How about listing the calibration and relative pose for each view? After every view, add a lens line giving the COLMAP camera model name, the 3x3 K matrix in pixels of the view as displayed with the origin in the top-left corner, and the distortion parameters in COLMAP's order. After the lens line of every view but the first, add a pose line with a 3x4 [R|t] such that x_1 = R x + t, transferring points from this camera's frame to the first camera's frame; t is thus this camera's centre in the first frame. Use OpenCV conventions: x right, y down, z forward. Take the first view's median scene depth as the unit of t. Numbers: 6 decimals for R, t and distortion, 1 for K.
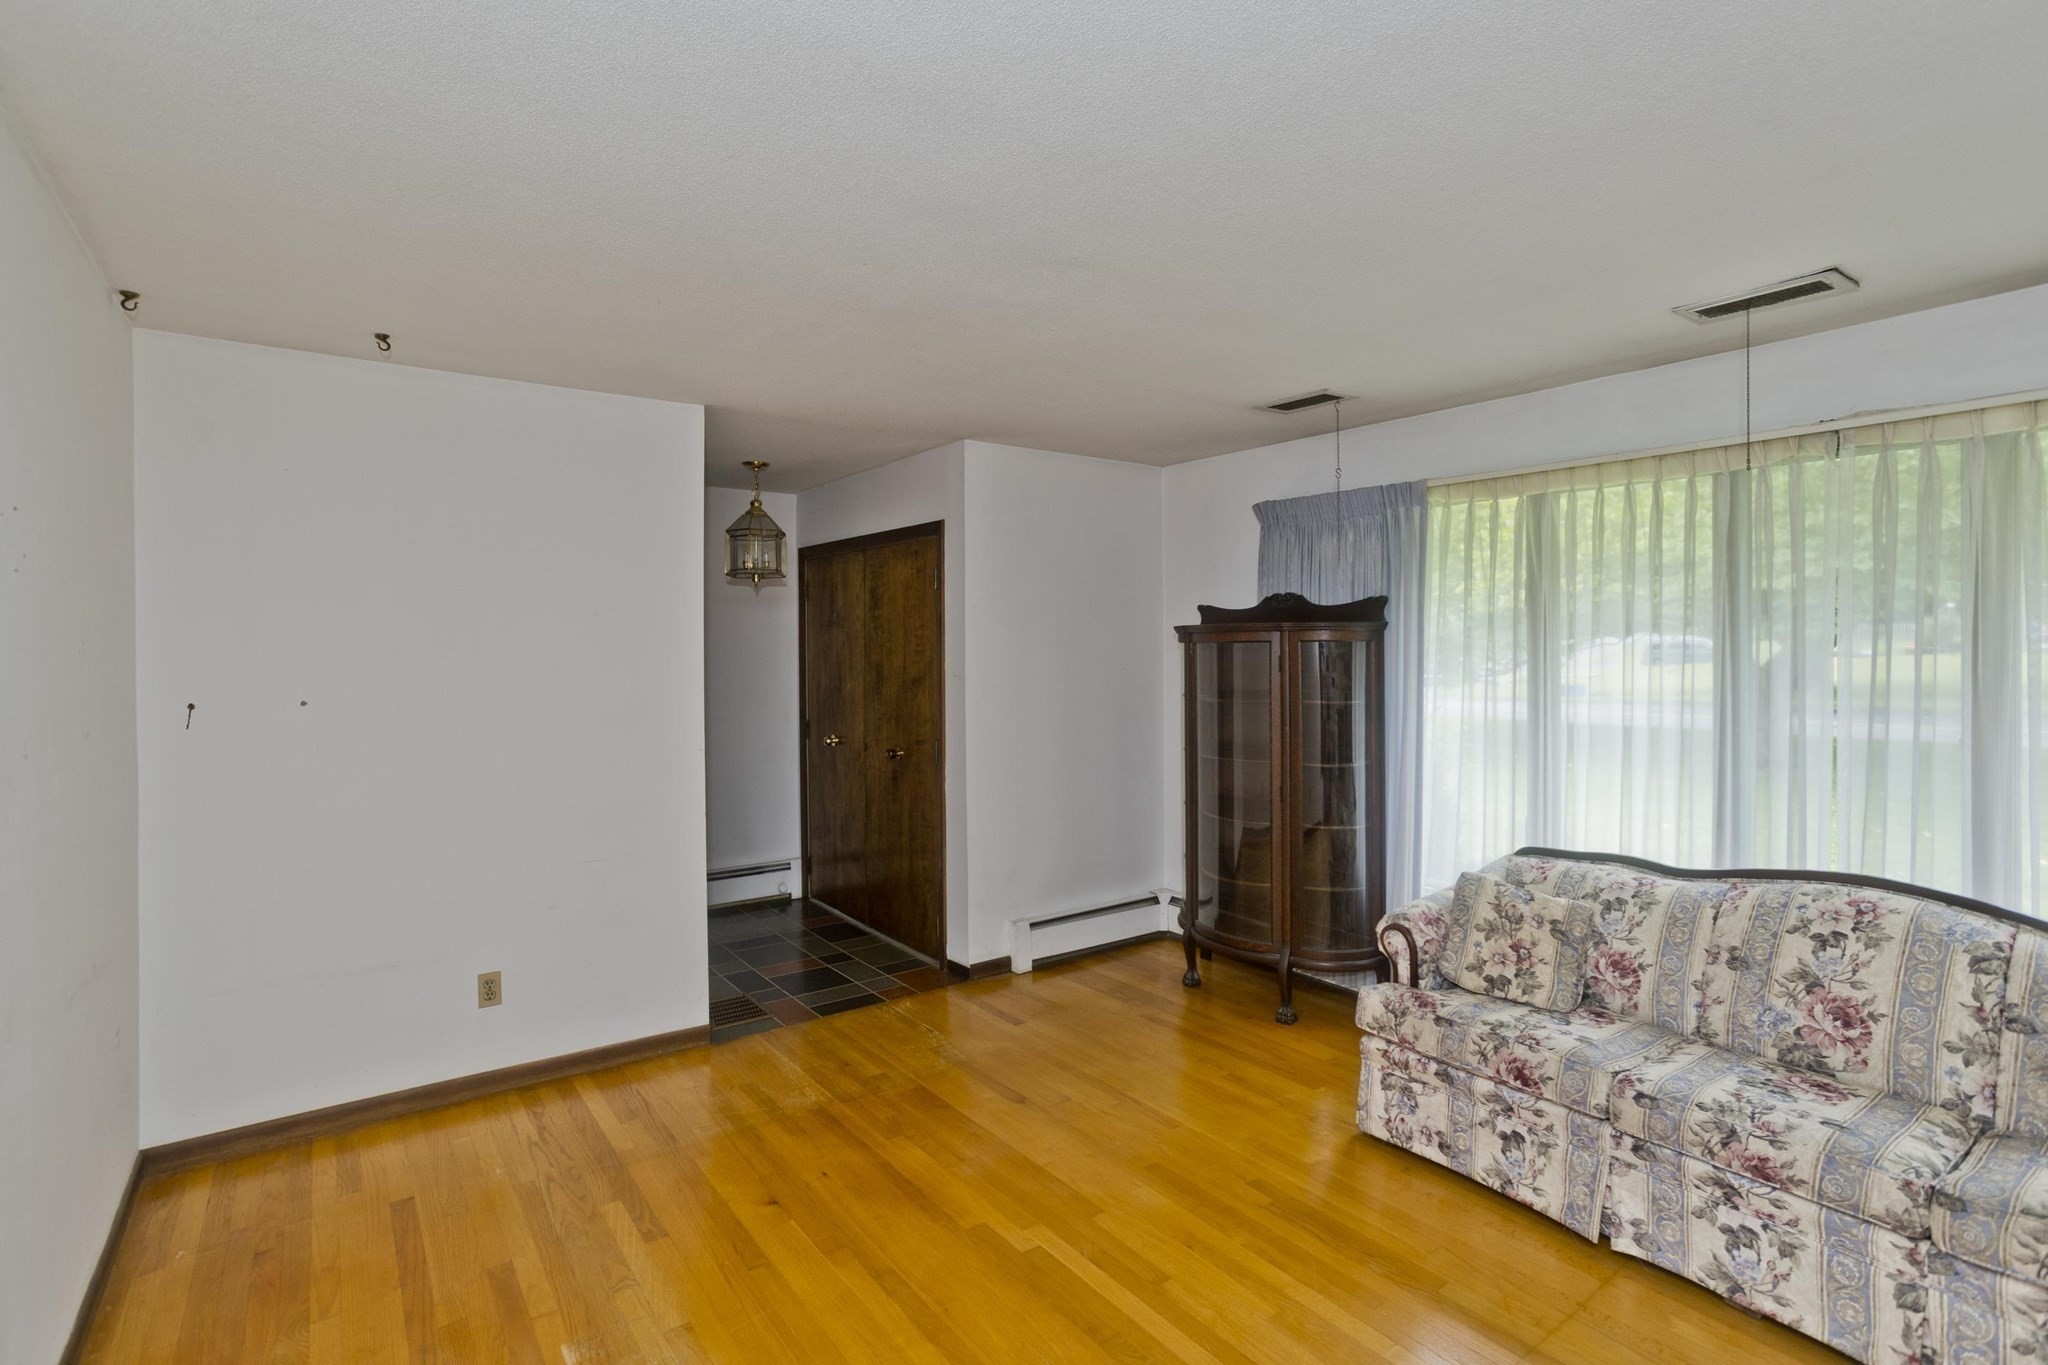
lens RADIAL K [[1009.2, 0, 1065.7], [0, 1009.2, 641.7], [0, 0, 1]] dist [-0.029359, 0.019238]
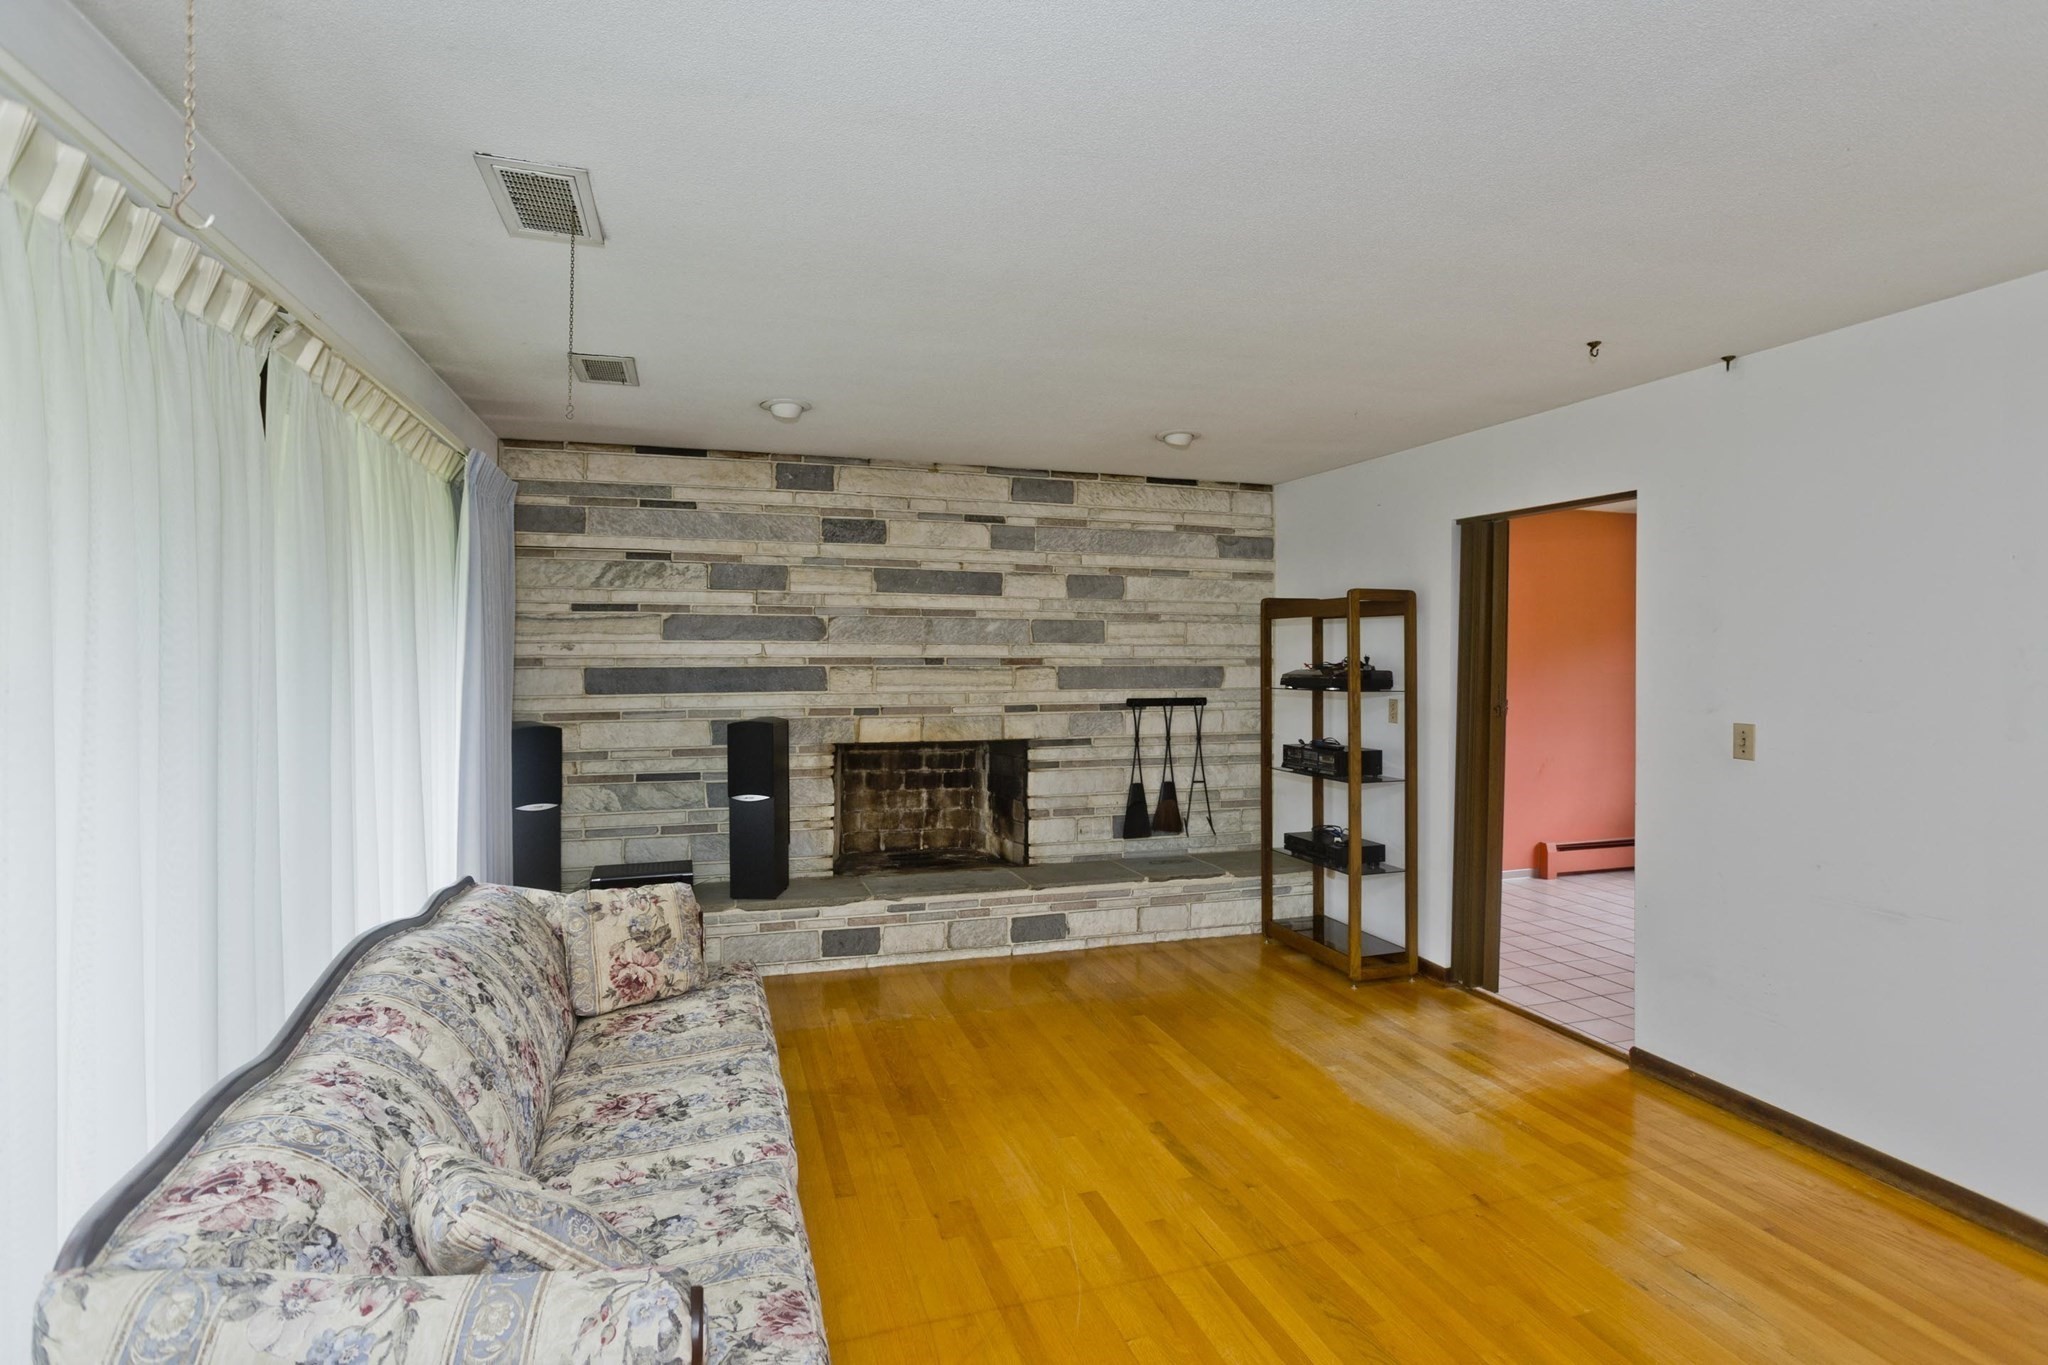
lens RADIAL K [[1009.2, 0, 1028.9], [0, 1009.2, 636.3], [0, 0, 1]] dist [-0.029359, 0.019238]
pose [[-0.937629, 0.006010, 0.347584, 0.056884], [-0.000876, 0.999807, -0.019648, 0.018691], [-0.347635, -0.018727, -0.937443, 1.586342]]
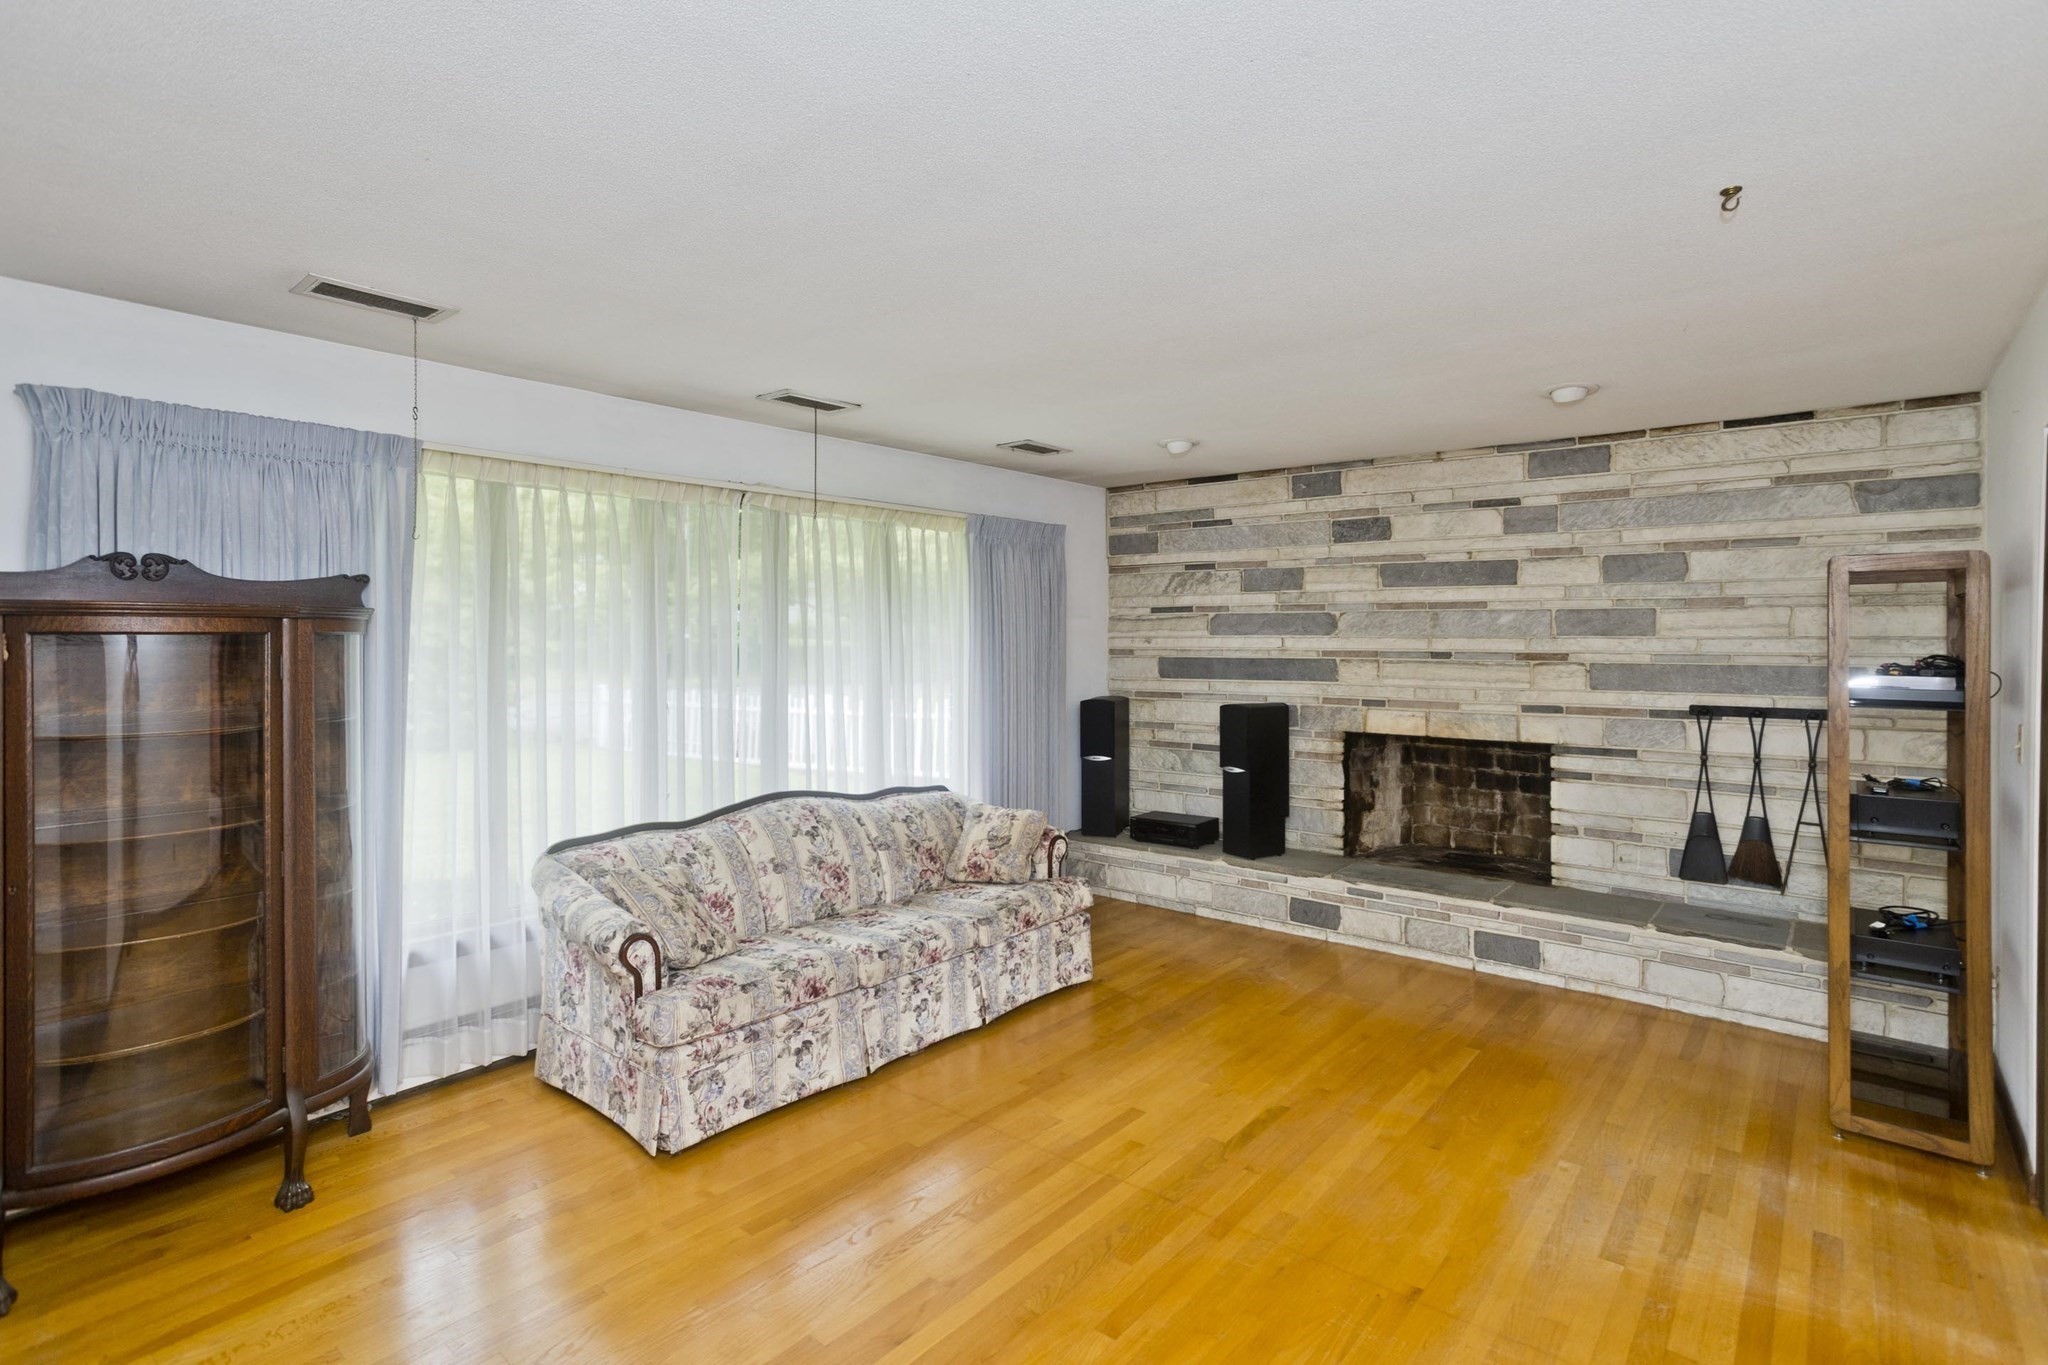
lens RADIAL K [[1009.2, 0, 1004.2], [0, 1009.2, 634.9], [0, 0, 1]] dist [-0.029359, 0.019238]
pose [[-0.205674, 0.005286, 0.978606, -0.784007], [-0.003351, 0.999976, -0.006106, 0.004613], [-0.978615, -0.004535, -0.205652, 1.005747]]
